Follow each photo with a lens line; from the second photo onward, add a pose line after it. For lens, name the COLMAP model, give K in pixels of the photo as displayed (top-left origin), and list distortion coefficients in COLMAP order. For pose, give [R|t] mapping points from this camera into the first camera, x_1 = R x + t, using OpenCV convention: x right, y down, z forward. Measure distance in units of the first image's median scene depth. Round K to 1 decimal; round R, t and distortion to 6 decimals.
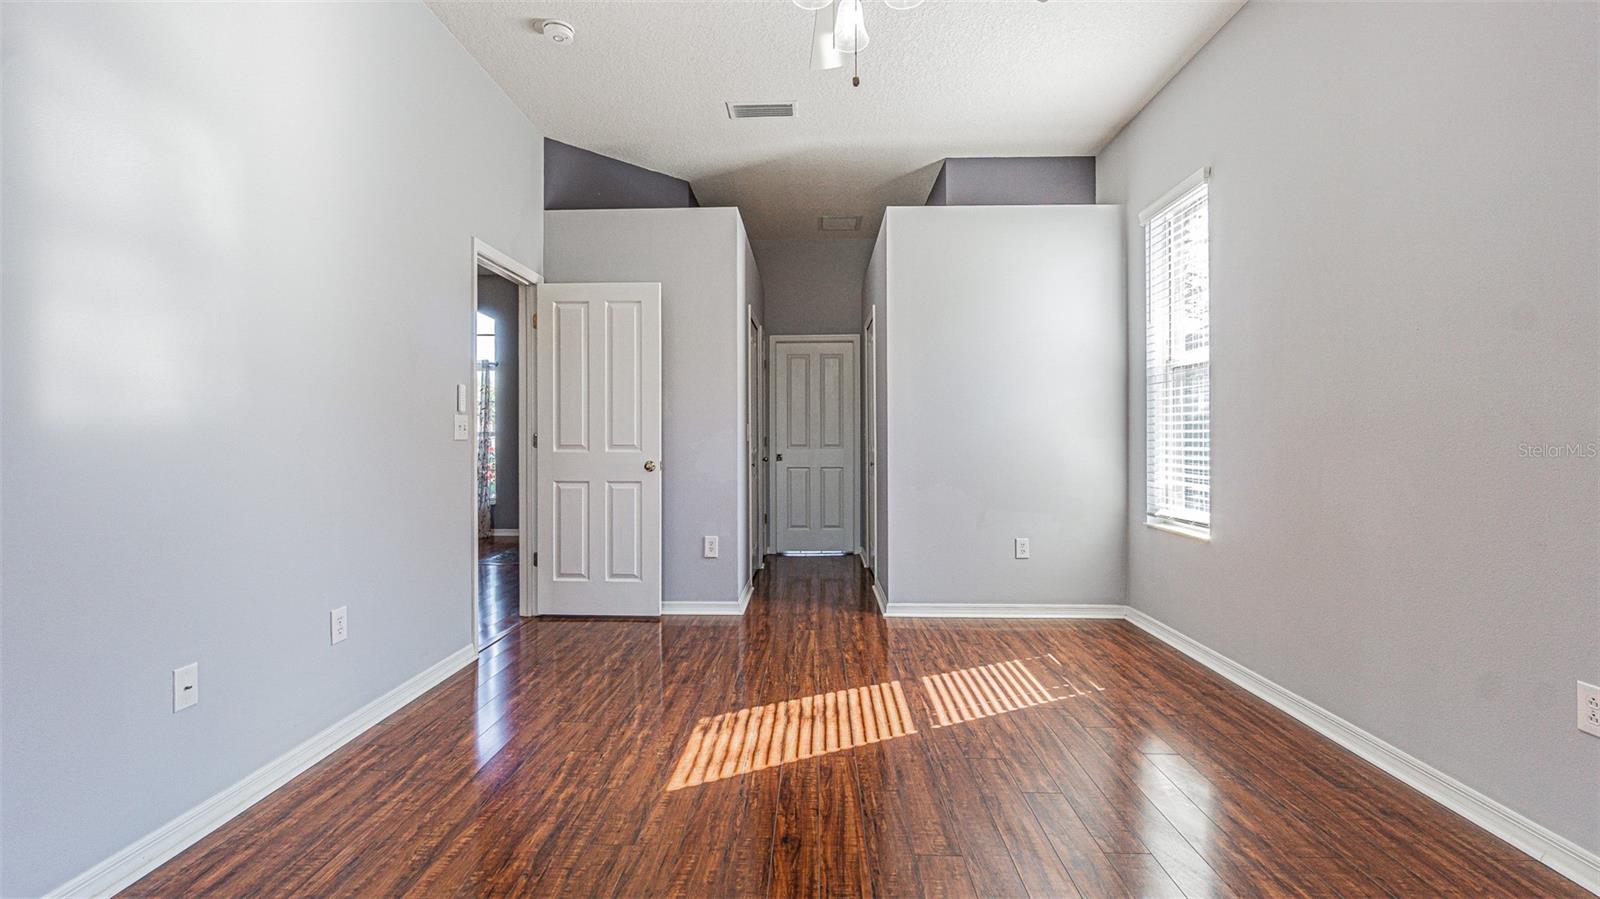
lens RADIAL K [[693.6, 0, 804.9], [0, 693.6, 440.0], [0, 0, 1]] dist [-0.061746, 0.026790]
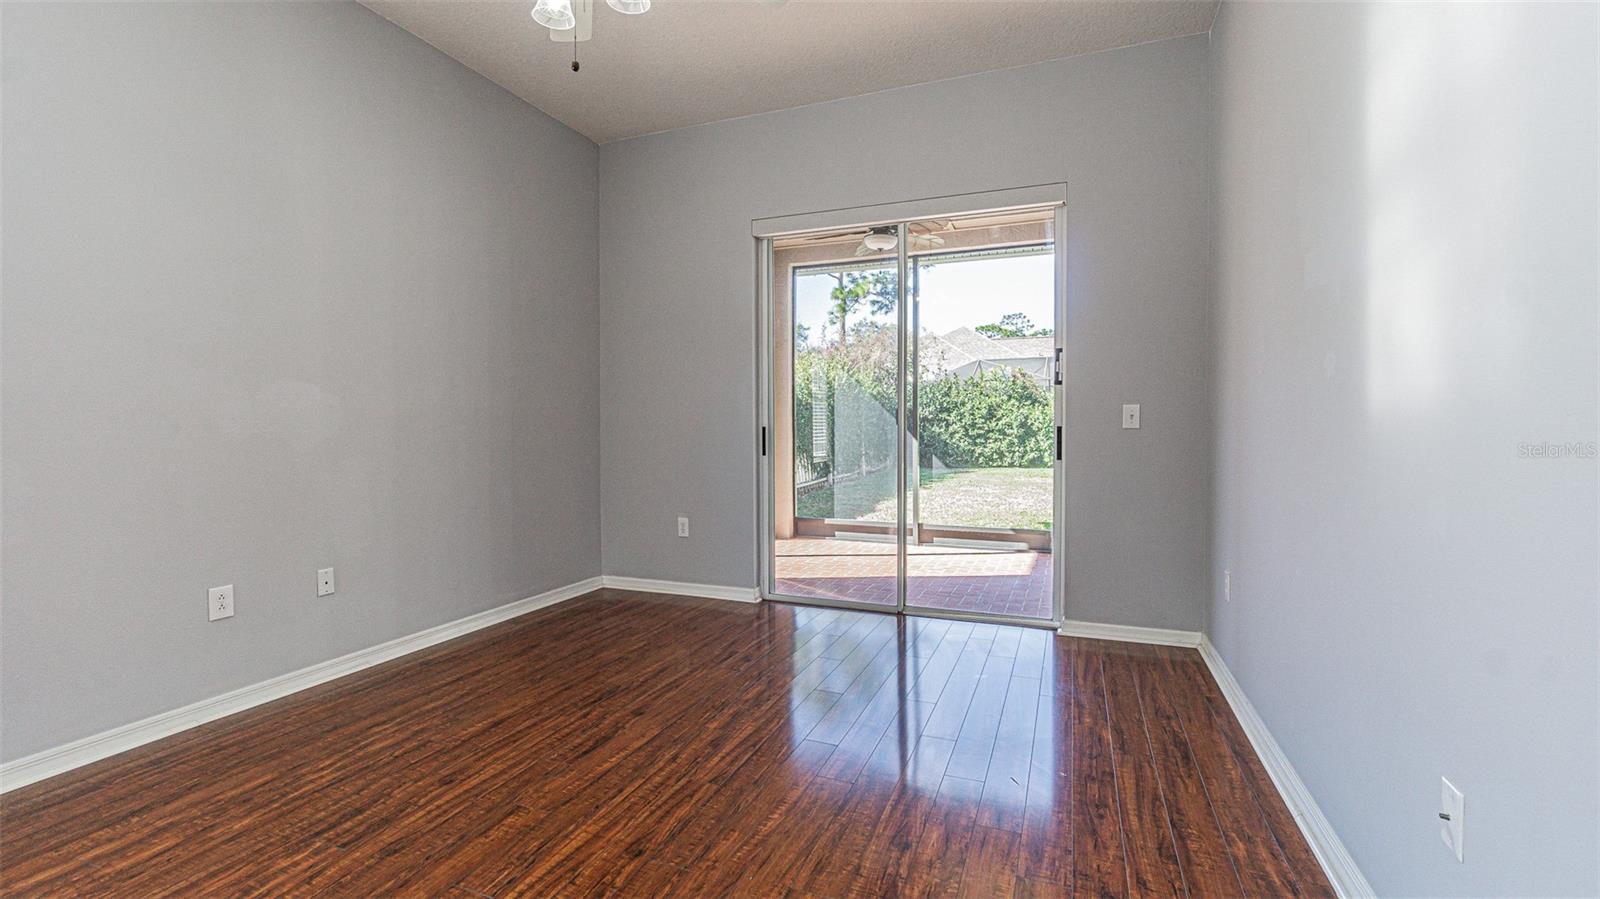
lens RADIAL K [[693.6, 0, 804.9], [0, 693.6, 440.0], [0, 0, 1]] dist [-0.061746, 0.026790]
pose [[-0.940857, -0.007895, 0.338712, -0.580492], [-0.000950, 0.999786, 0.020665, -0.005123], [-0.338803, 0.019121, -0.940663, 1.865313]]
